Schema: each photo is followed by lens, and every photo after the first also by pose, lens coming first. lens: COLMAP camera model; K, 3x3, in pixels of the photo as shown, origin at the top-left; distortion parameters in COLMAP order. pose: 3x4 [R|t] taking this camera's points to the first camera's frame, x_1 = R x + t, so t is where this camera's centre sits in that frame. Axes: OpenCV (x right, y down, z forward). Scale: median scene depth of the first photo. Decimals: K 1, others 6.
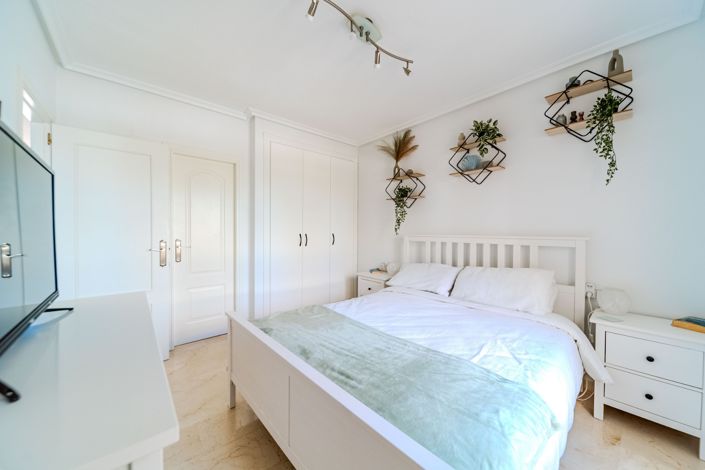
lens RADIAL K [[249.3, 0, 352.5], [0, 249.3, 235.0], [0, 0, 1]] dist [-0.015757, -0.000036]
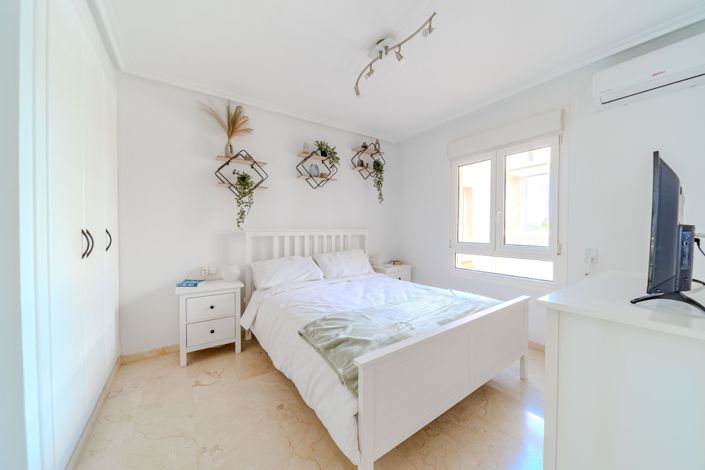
lens RADIAL K [[252.2, 0, 354.2], [0, 252.2, 232.0], [0, 0, 1]] dist [-0.000422, -0.000197]
pose [[0.110521, -0.021604, 0.993639, -0.635401], [0.006060, 0.999760, 0.021063, -0.007877], [-0.993855, 0.003694, 0.110625, 0.552653]]
